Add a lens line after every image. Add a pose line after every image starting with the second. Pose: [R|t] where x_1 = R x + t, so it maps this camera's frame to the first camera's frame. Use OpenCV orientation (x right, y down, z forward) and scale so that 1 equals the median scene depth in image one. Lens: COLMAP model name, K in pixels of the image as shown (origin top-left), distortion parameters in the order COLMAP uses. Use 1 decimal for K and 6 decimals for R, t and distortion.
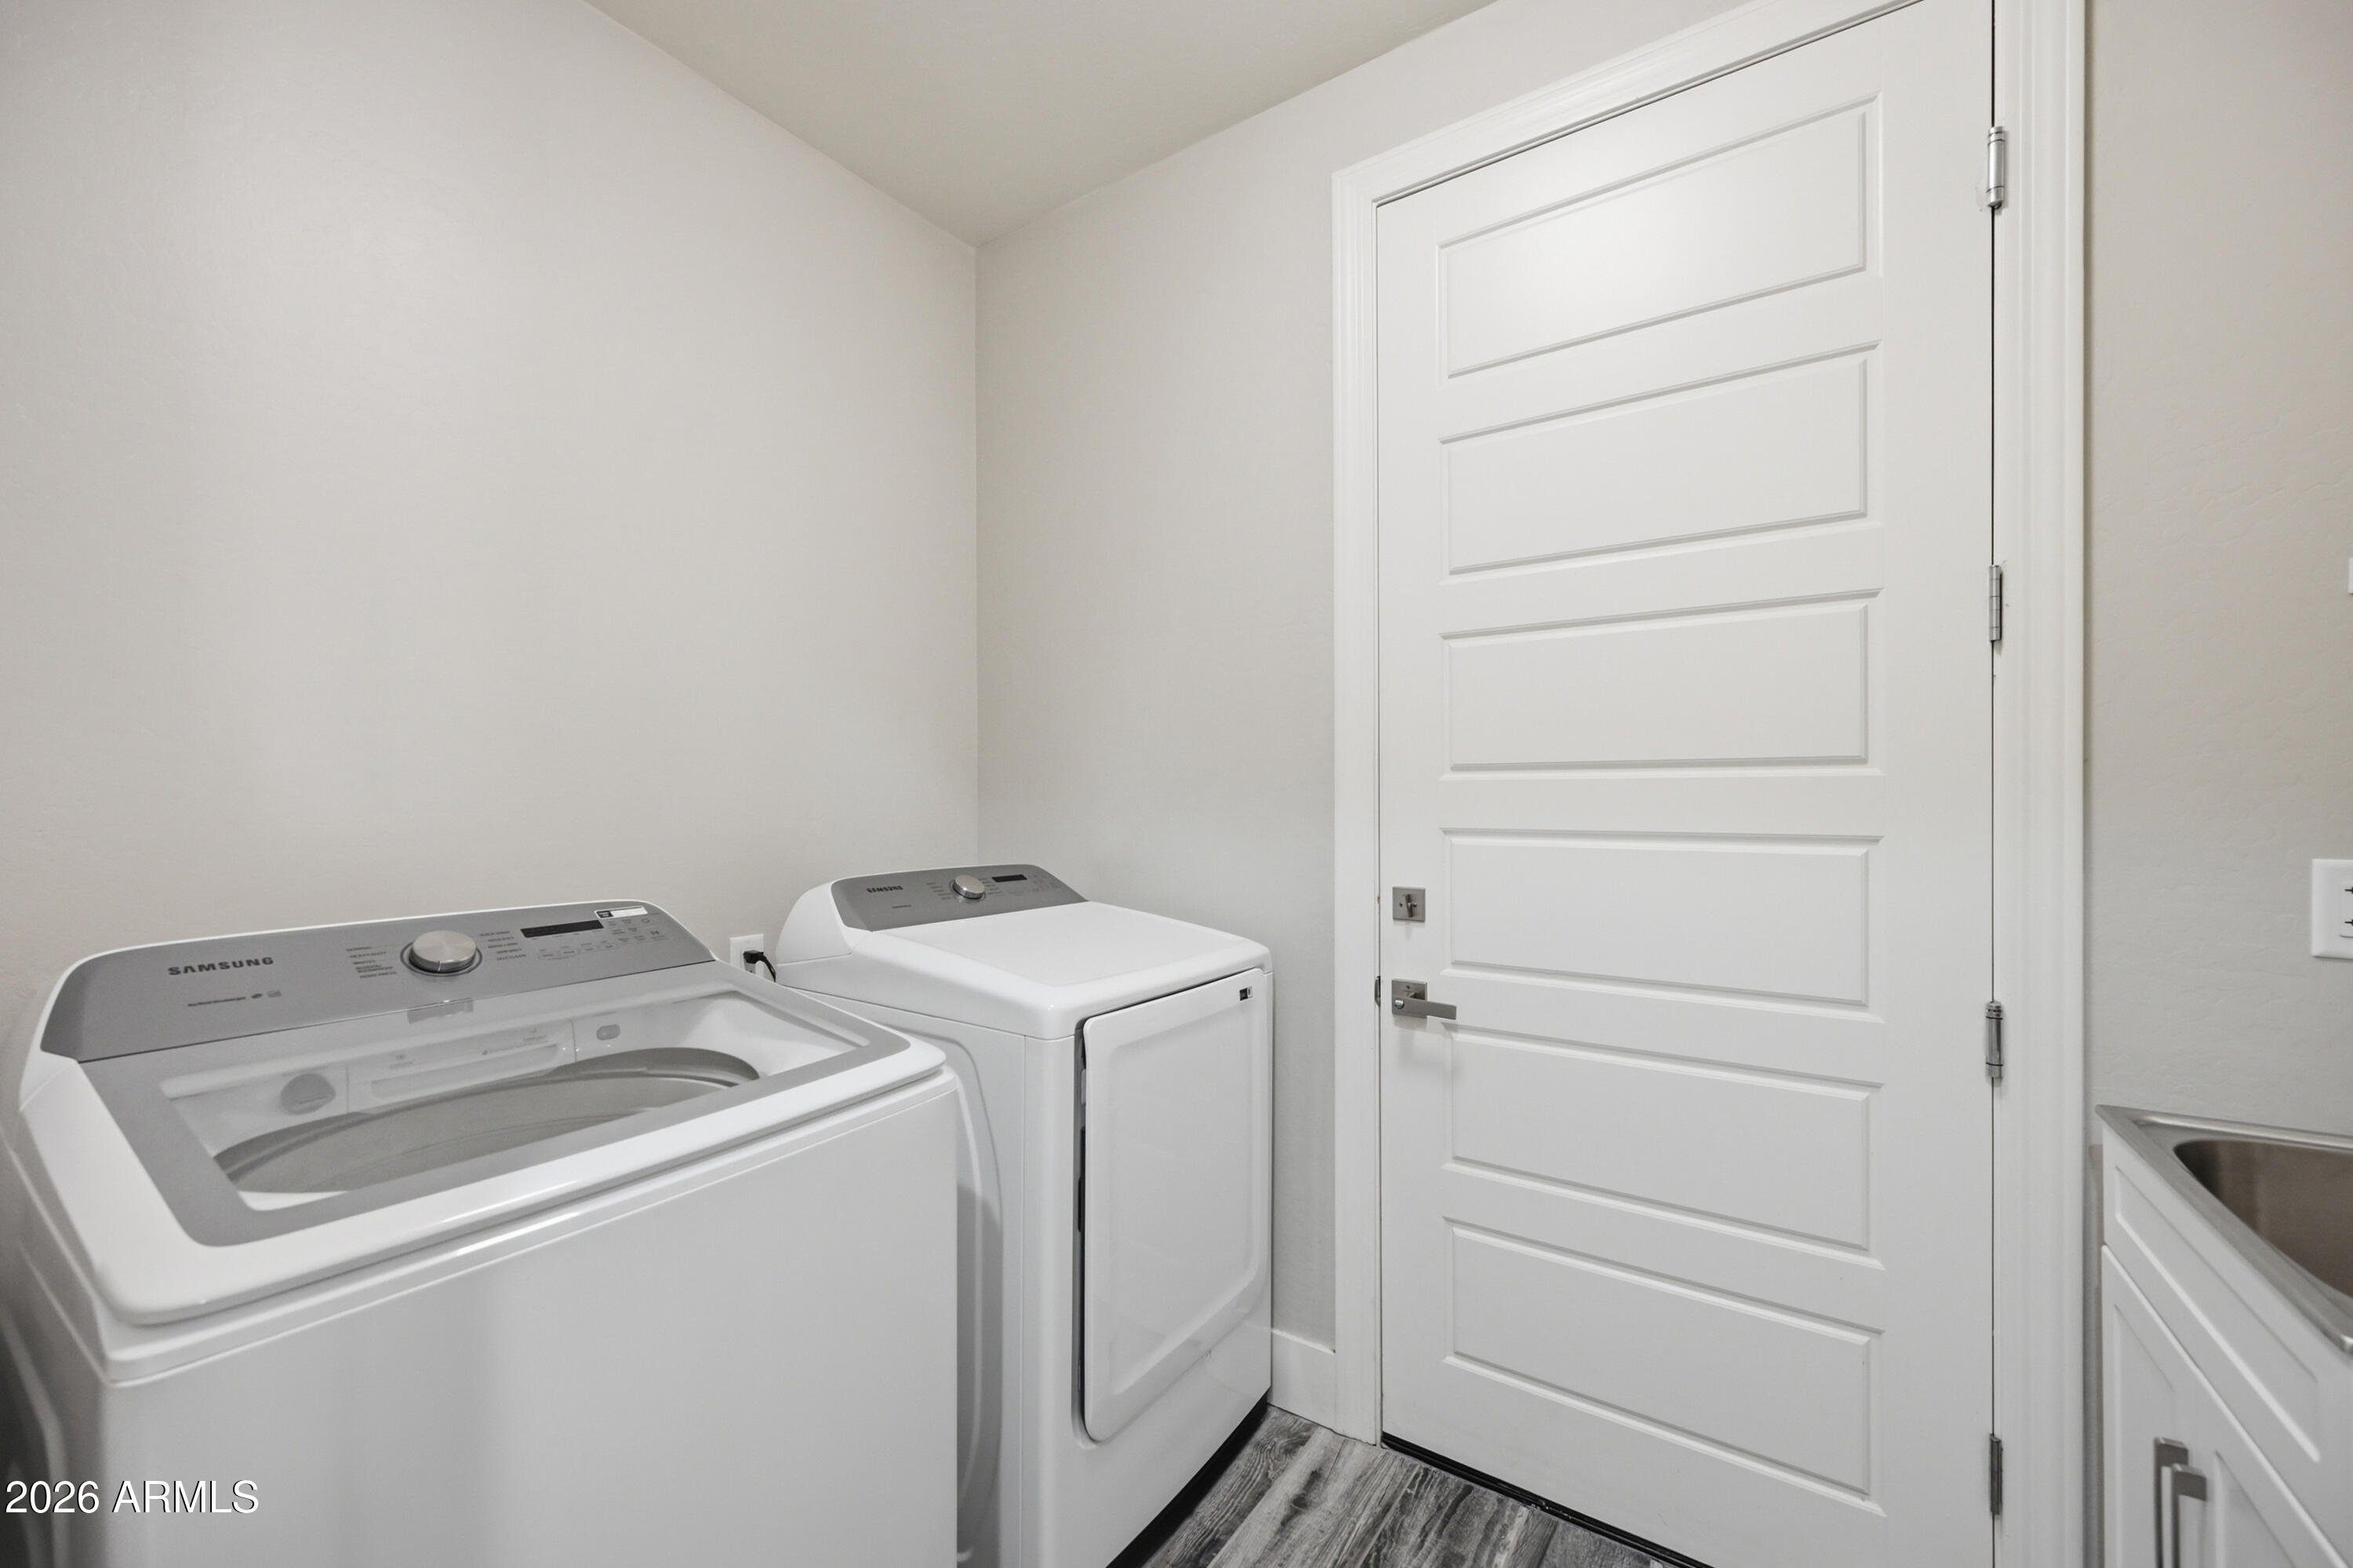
lens RADIAL K [[942.4, 0, 1169.3], [0, 942.4, 784.1], [0, 0, 1]] dist [-0.000390, 0.002006]
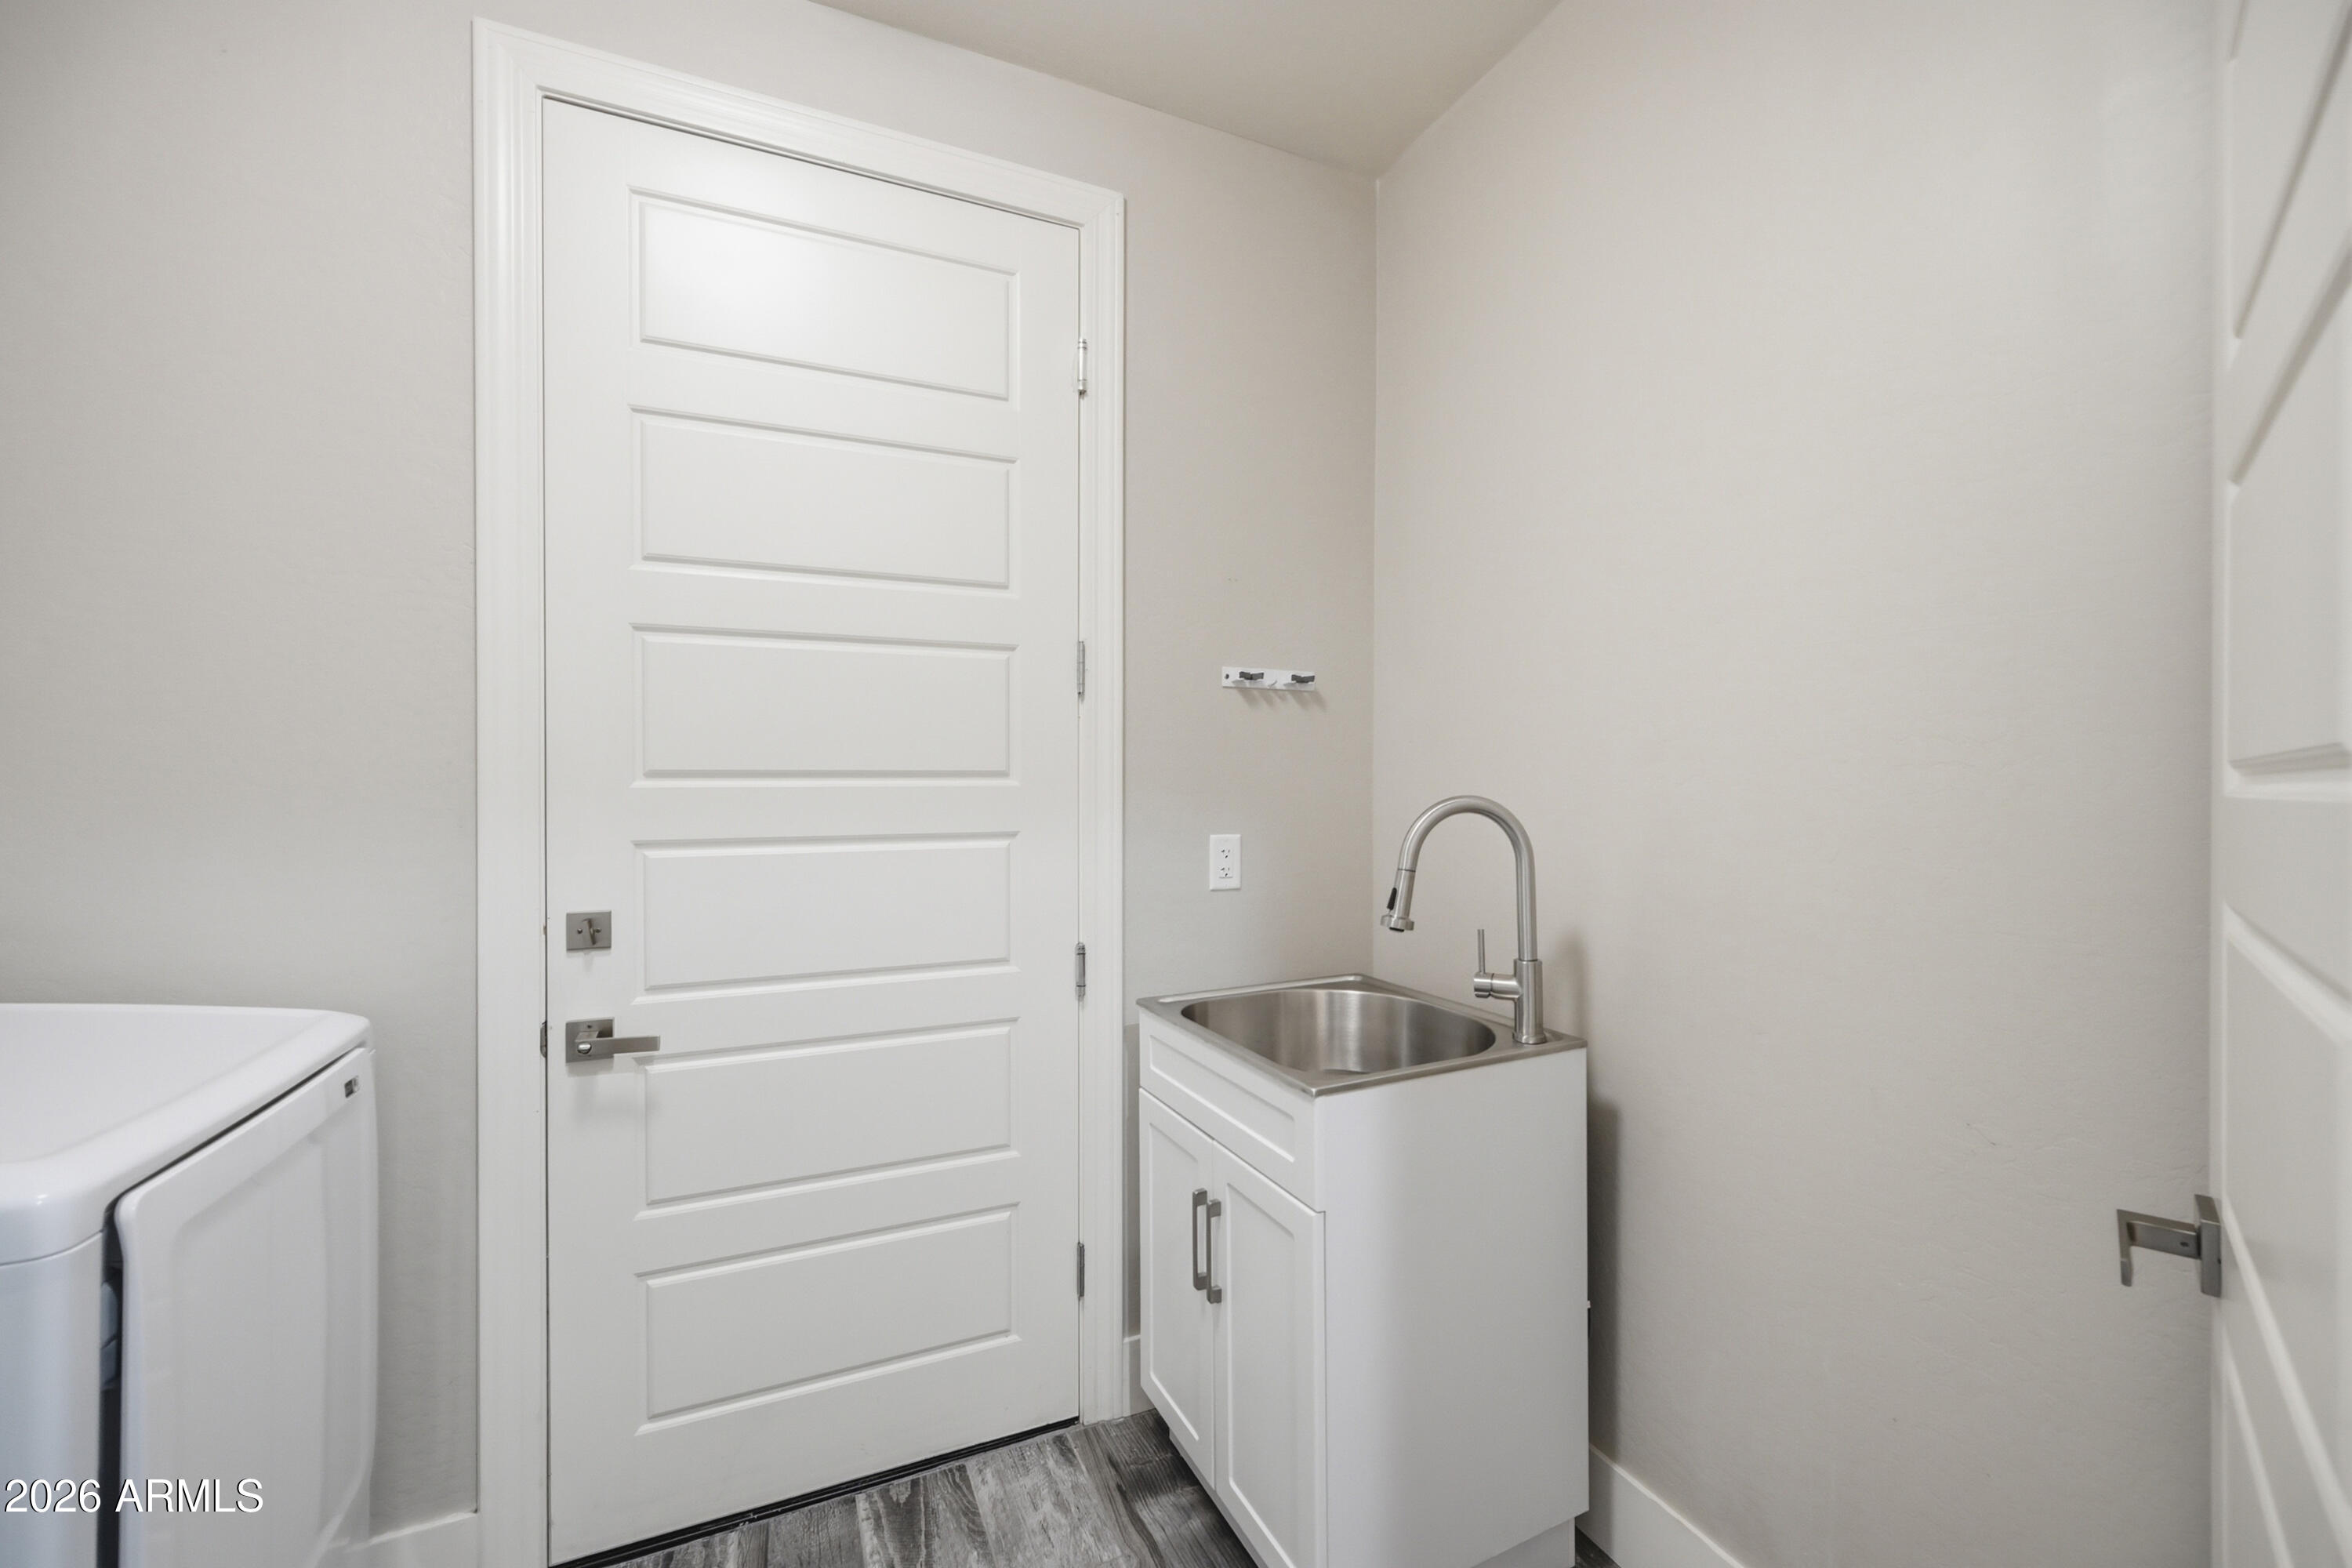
lens RADIAL K [[892.8, 0, 1172.0], [0, 892.8, 788.5], [0, 0, 1]] dist [0.001774, 0.000543]
pose [[0.533128, 0.002142, 0.846032, -0.159344], [-0.001558, 0.999998, -0.001551, -0.002608], [-0.846033, -0.000491, 0.533130, 0.116697]]
